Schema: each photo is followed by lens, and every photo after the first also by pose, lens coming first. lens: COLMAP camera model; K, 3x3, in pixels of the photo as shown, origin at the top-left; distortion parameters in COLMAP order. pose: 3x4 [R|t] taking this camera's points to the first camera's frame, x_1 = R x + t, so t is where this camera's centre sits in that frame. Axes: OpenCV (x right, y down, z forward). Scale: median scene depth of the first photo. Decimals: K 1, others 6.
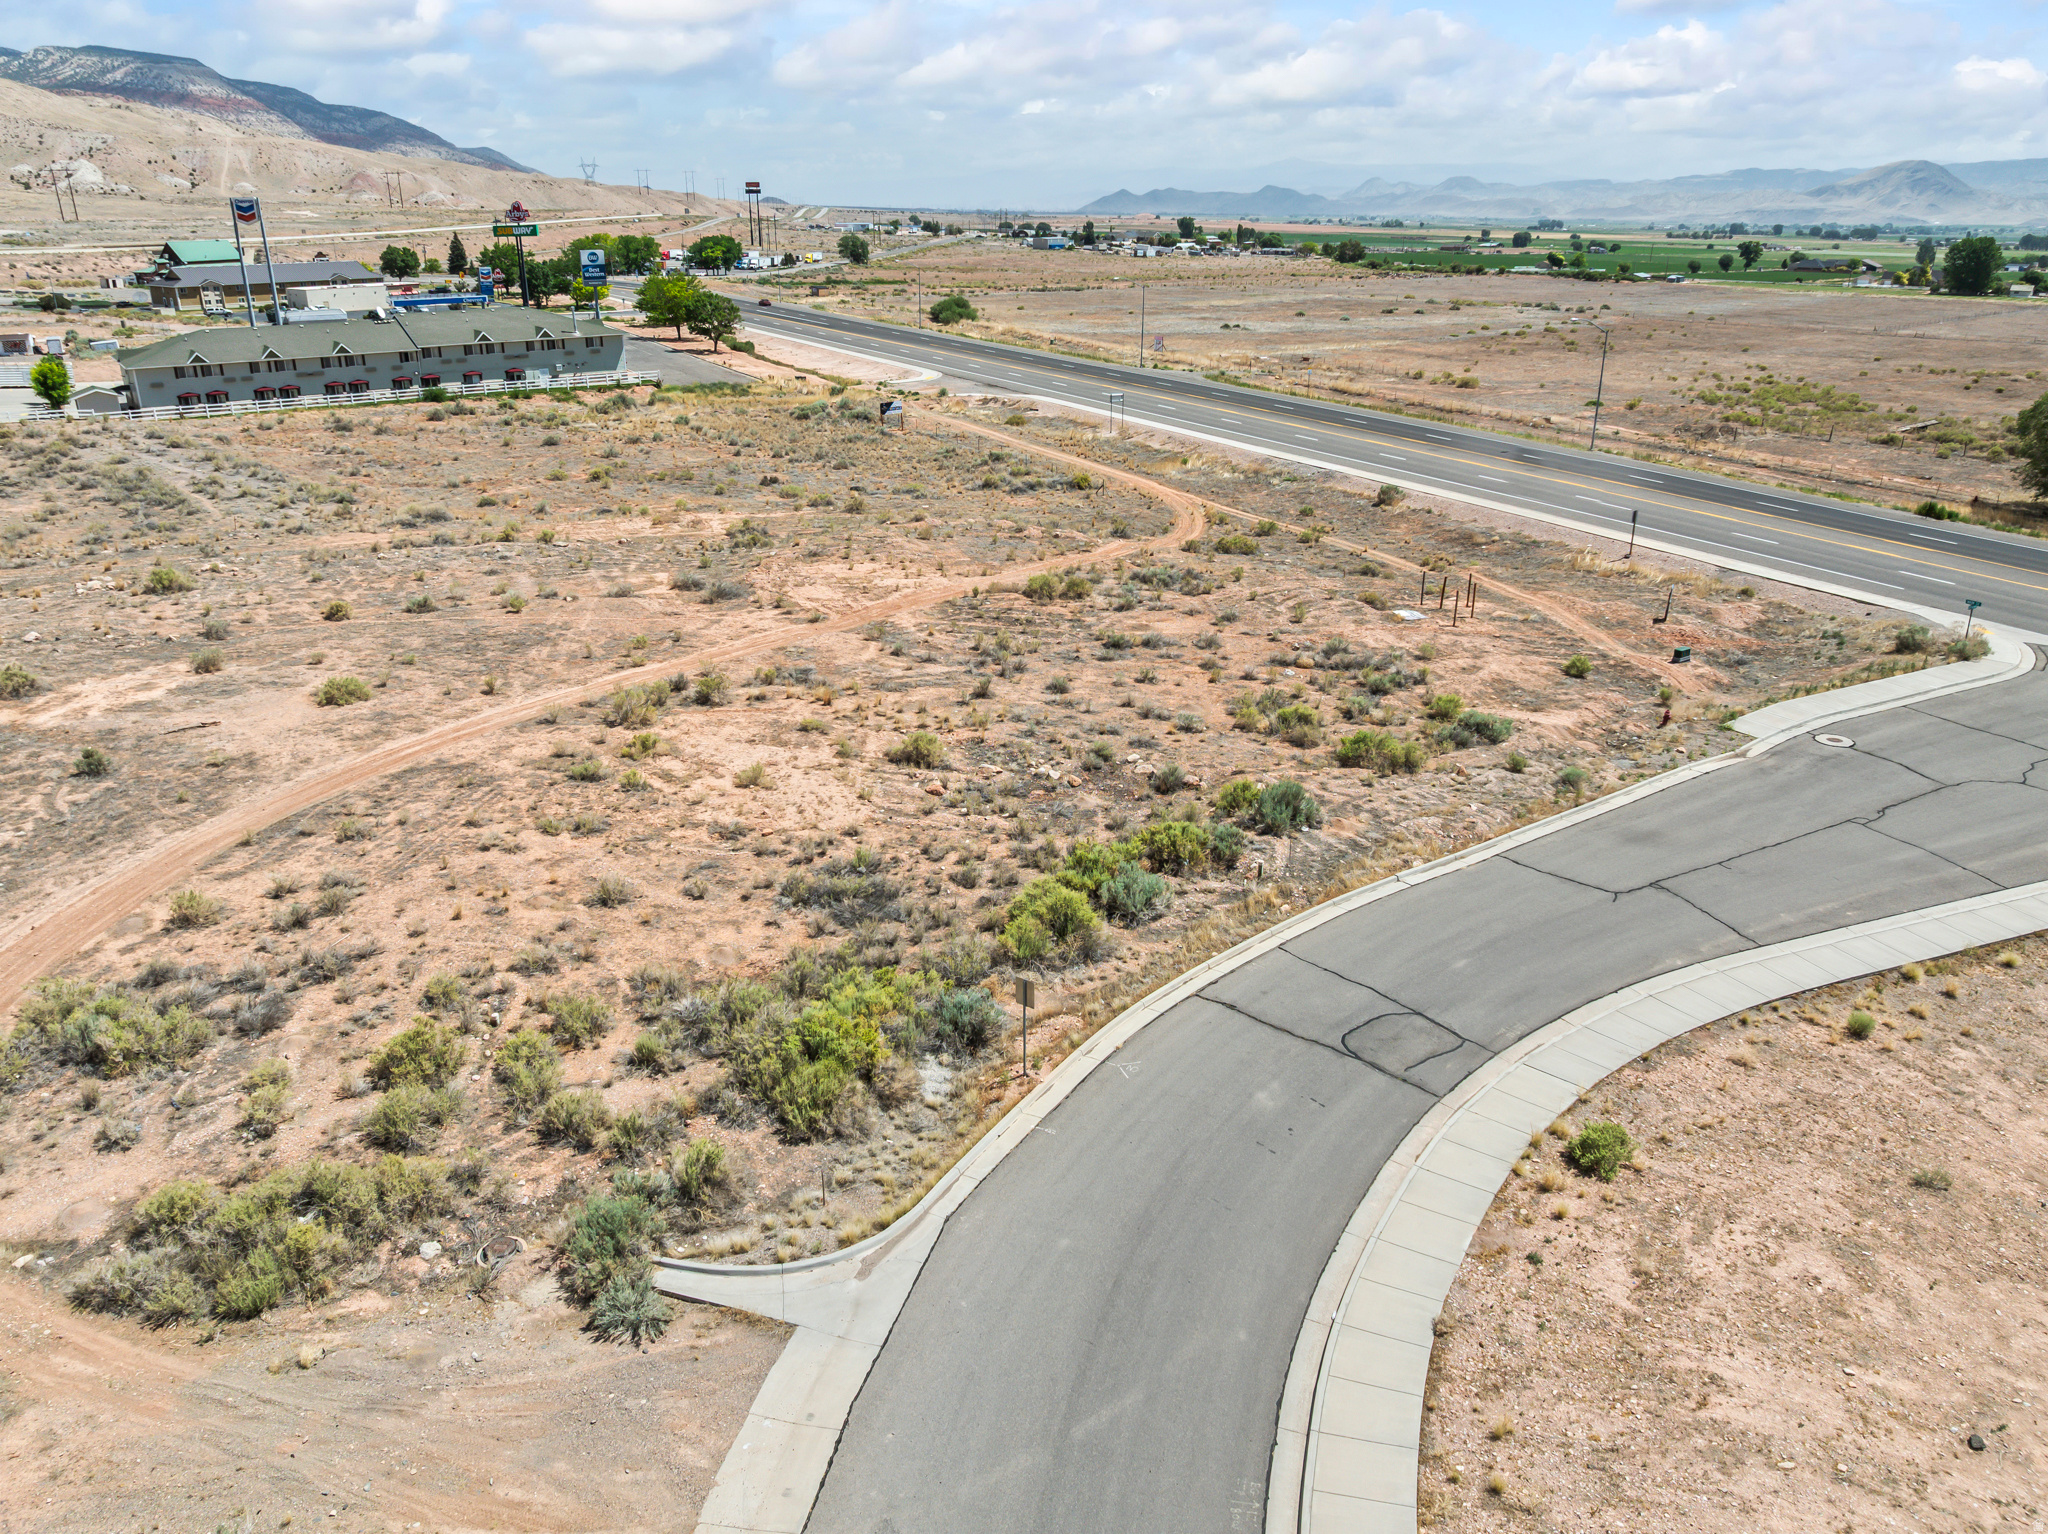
lens RADIAL K [[1436.8, 0, 1034.8], [0, 1436.8, 759.3], [0, 0, 1]] dist [-0.034953, -0.002087]
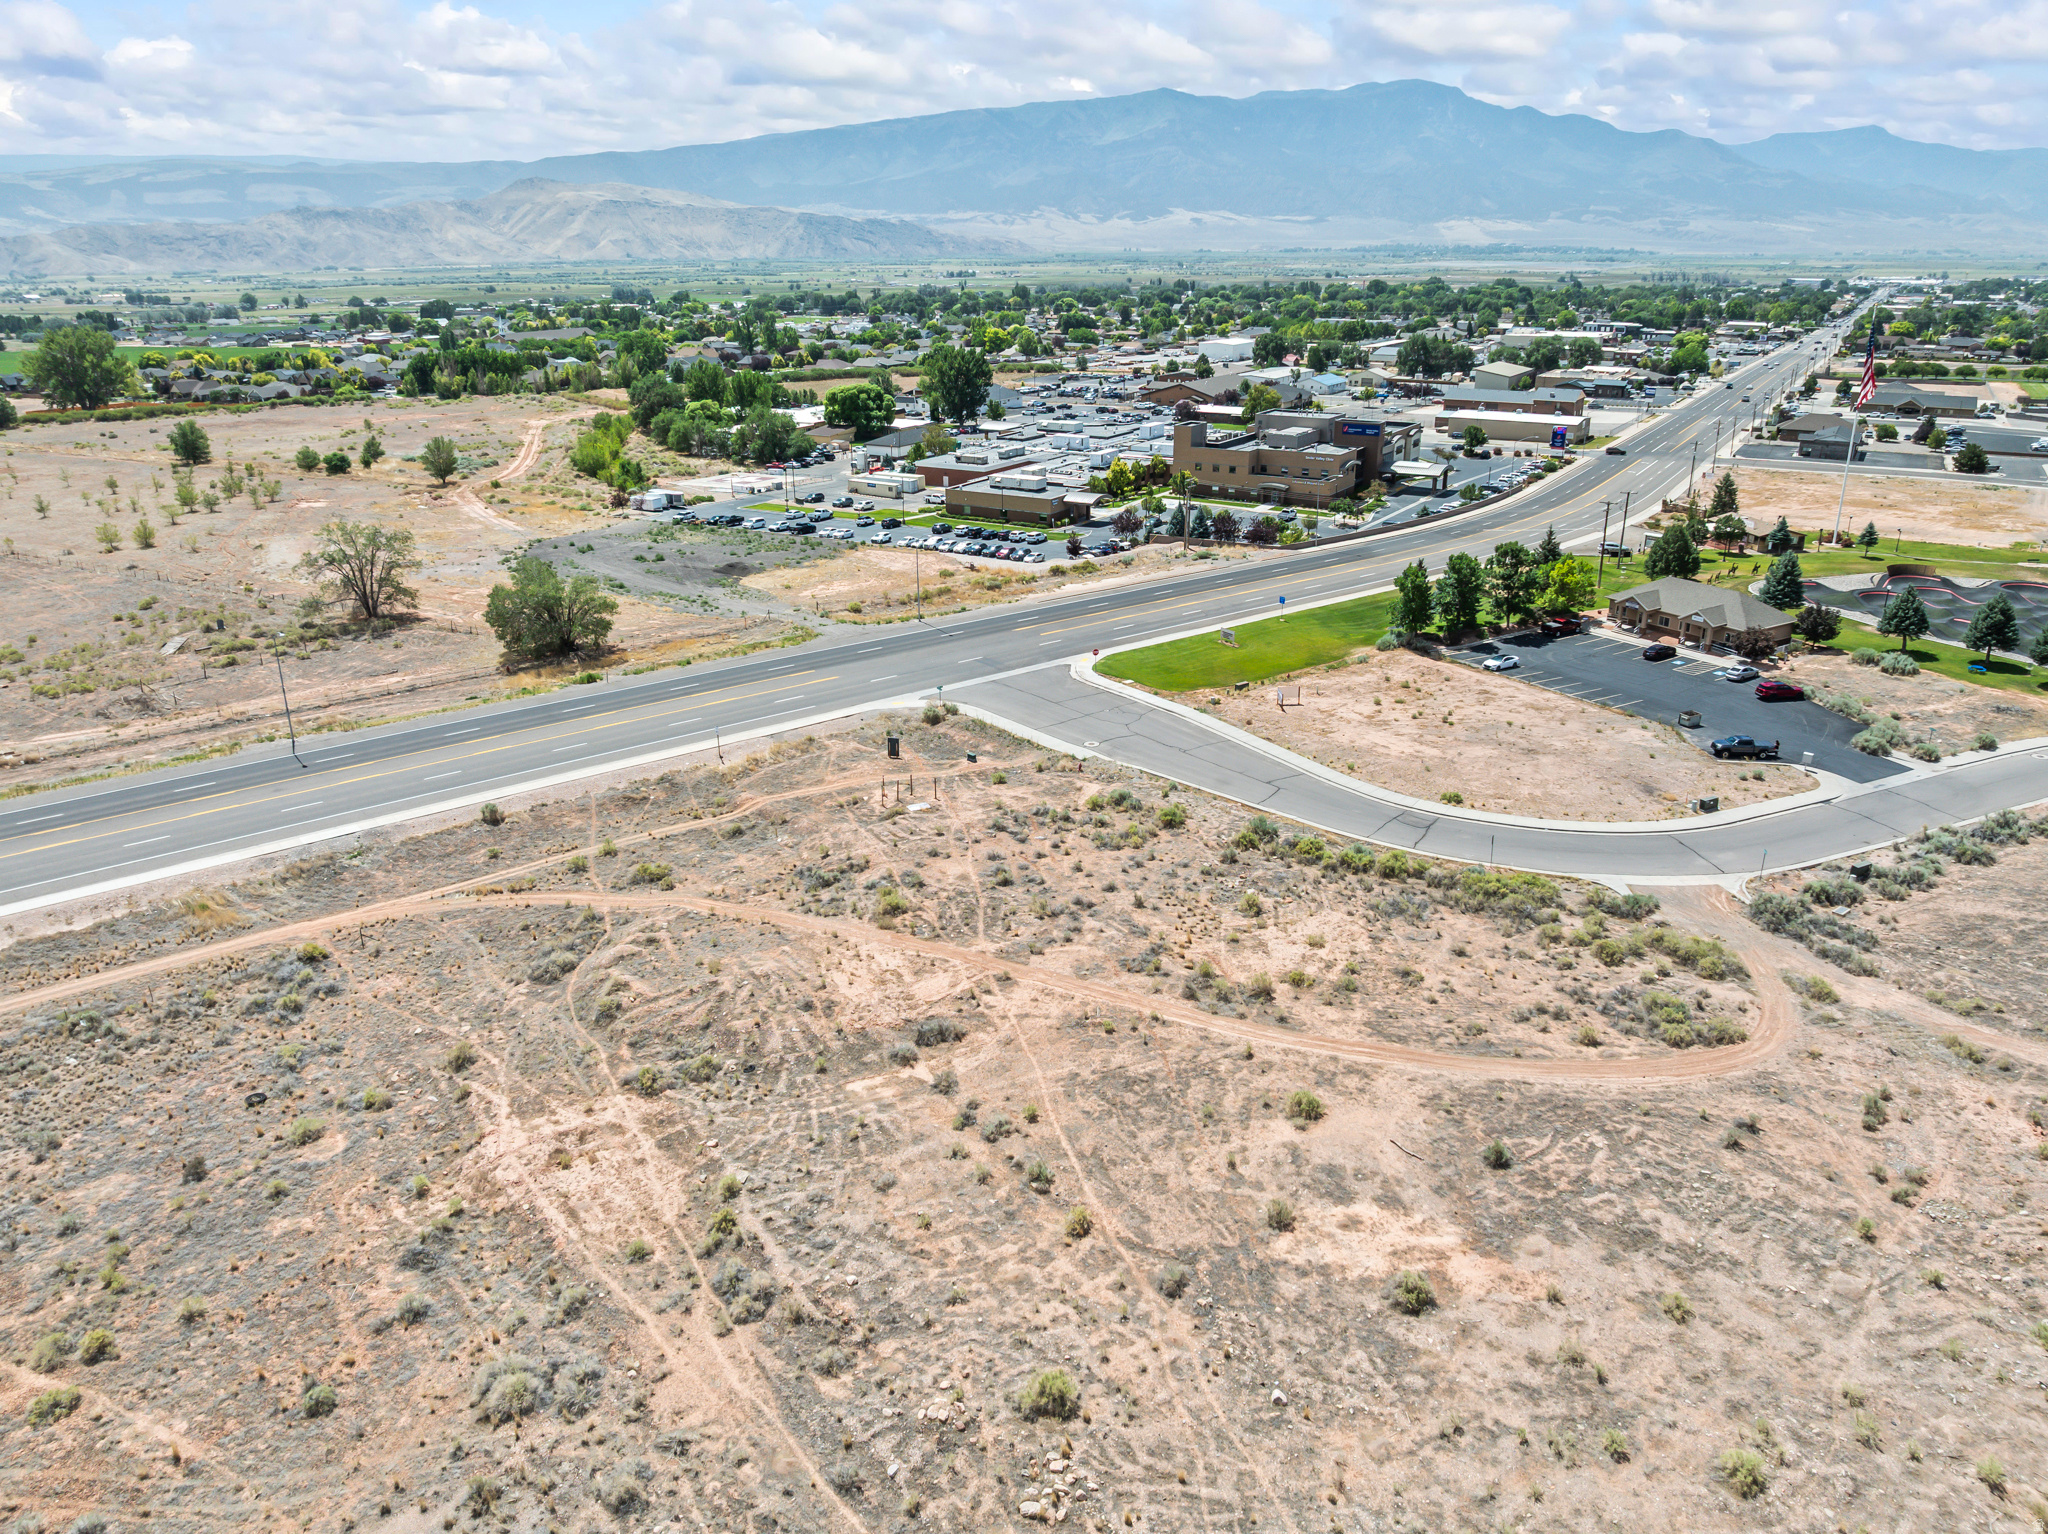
lens RADIAL K [[1436.8, 0, 1034.8], [0, 1436.8, 759.3], [0, 0, 1]] dist [-0.034953, -0.002087]
pose [[-0.196857, -0.334898, 0.921461, -1.667015], [0.358426, 0.850213, 0.385576, -0.977965], [-0.912567, 0.406179, -0.047334, 1.277654]]
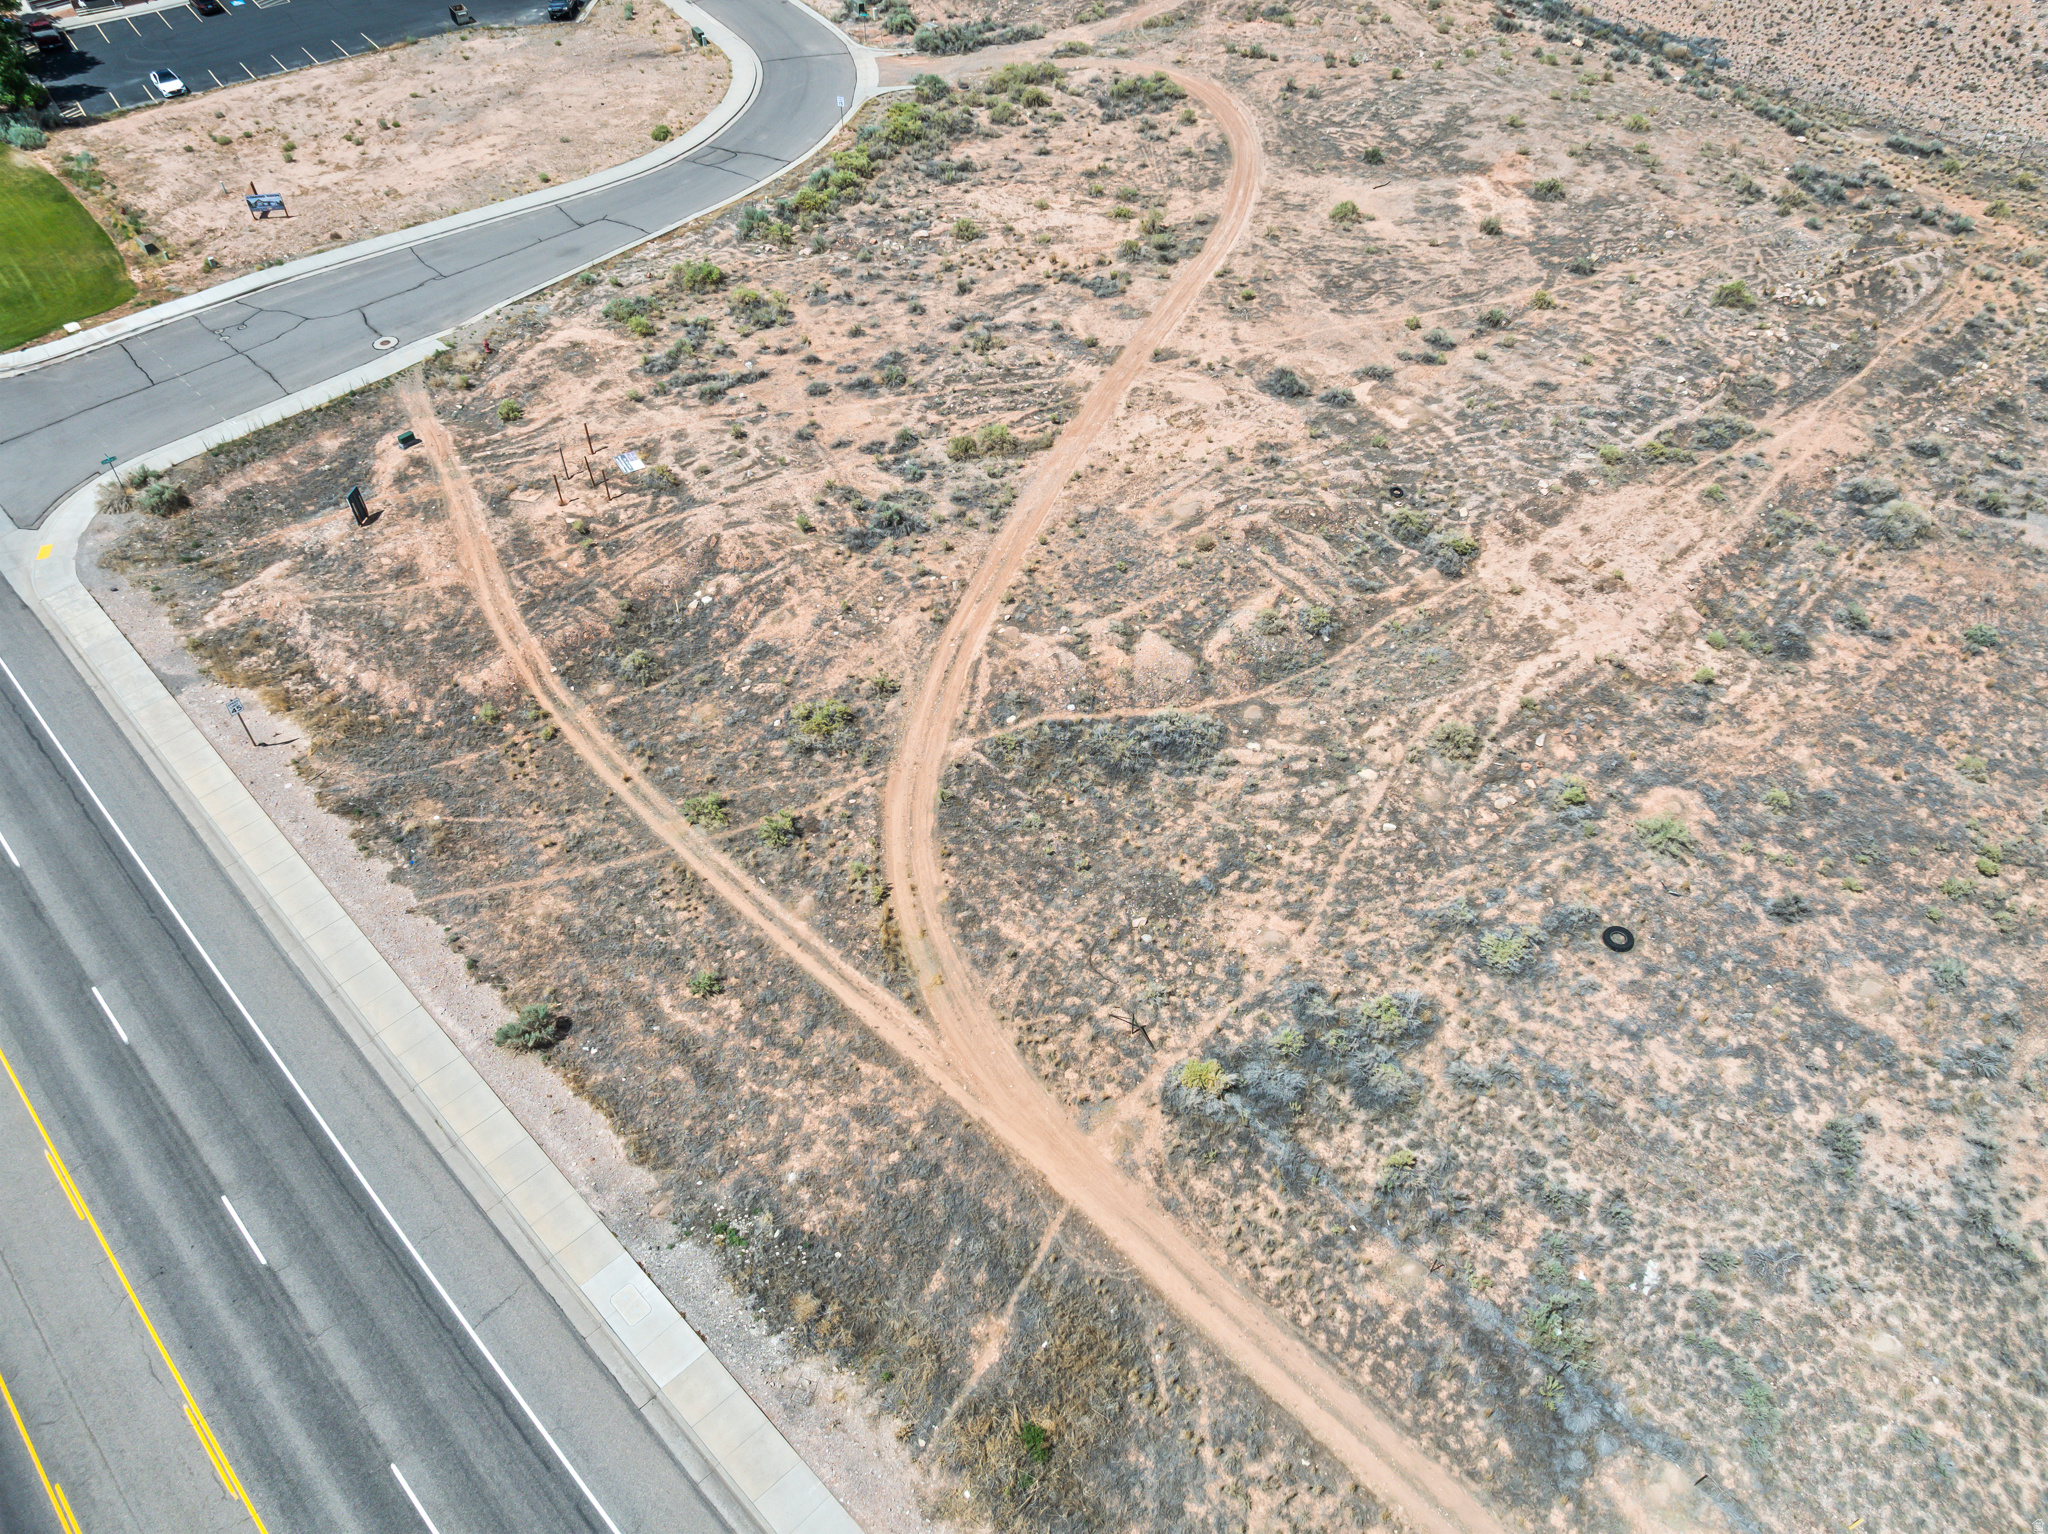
lens RADIAL K [[1436.8, 0, 1034.8], [0, 1436.8, 759.3], [0, 0, 1]] dist [-0.034953, -0.002087]
pose [[-0.957799, 0.207008, -0.199419, 0.317241], [-0.101786, 0.404560, 0.908829, -1.332882], [0.268812, 0.890774, -0.366417, 2.243438]]
